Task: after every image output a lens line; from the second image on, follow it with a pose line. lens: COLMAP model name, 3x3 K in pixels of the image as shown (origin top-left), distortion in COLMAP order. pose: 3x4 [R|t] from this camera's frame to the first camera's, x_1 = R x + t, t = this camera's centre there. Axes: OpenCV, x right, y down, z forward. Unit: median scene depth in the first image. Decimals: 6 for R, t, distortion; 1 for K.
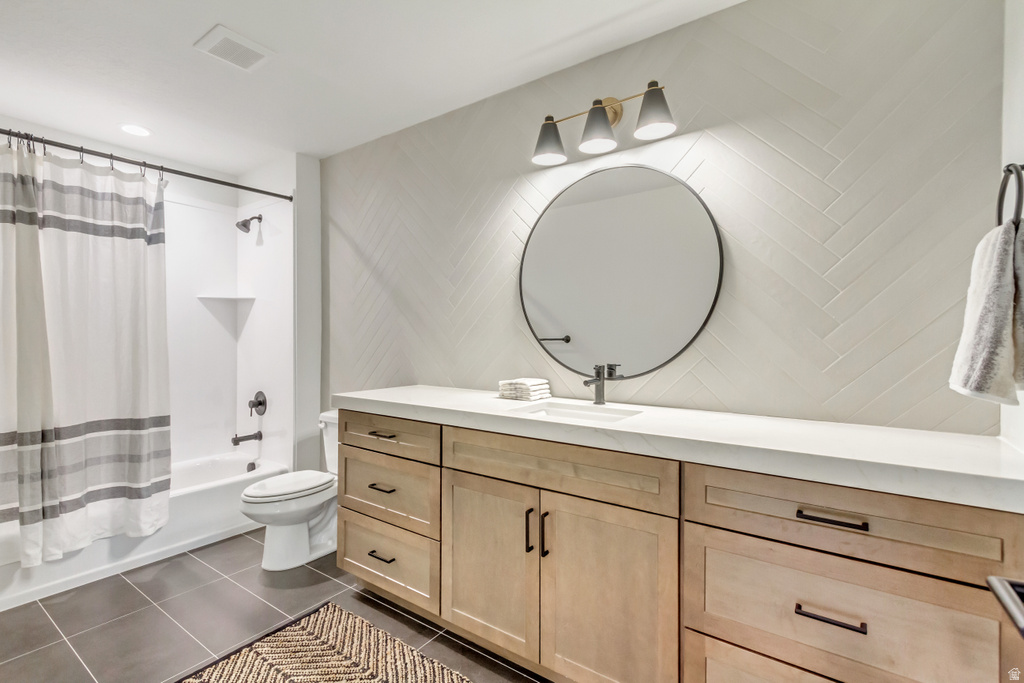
lens RADIAL K [[465.1, 0, 513.6], [0, 465.1, 340.4], [0, 0, 1]] dist [0.001097, -0.000169]
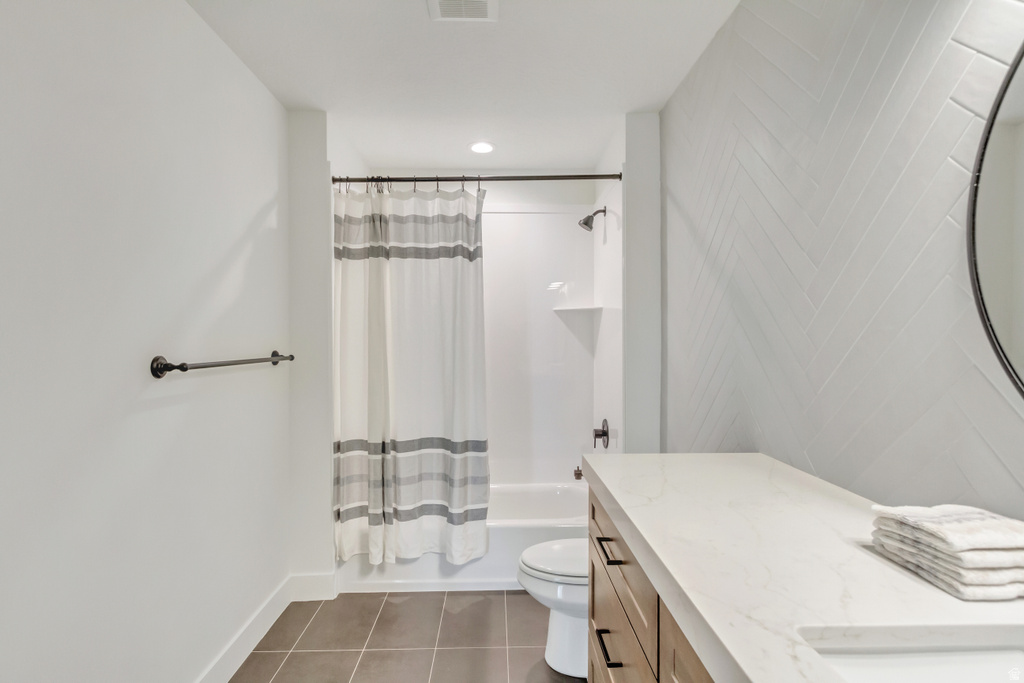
lens RADIAL K [[504.6, 0, 510.0], [0, 504.6, 345.8], [0, 0, 1]] dist [0.009641, 0.000037]
pose [[0.594618, 0.006057, -0.803986, 0.113394], [-0.002328, 0.999980, 0.005812, -0.038415], [0.804005, -0.001584, 0.594620, 0.470610]]
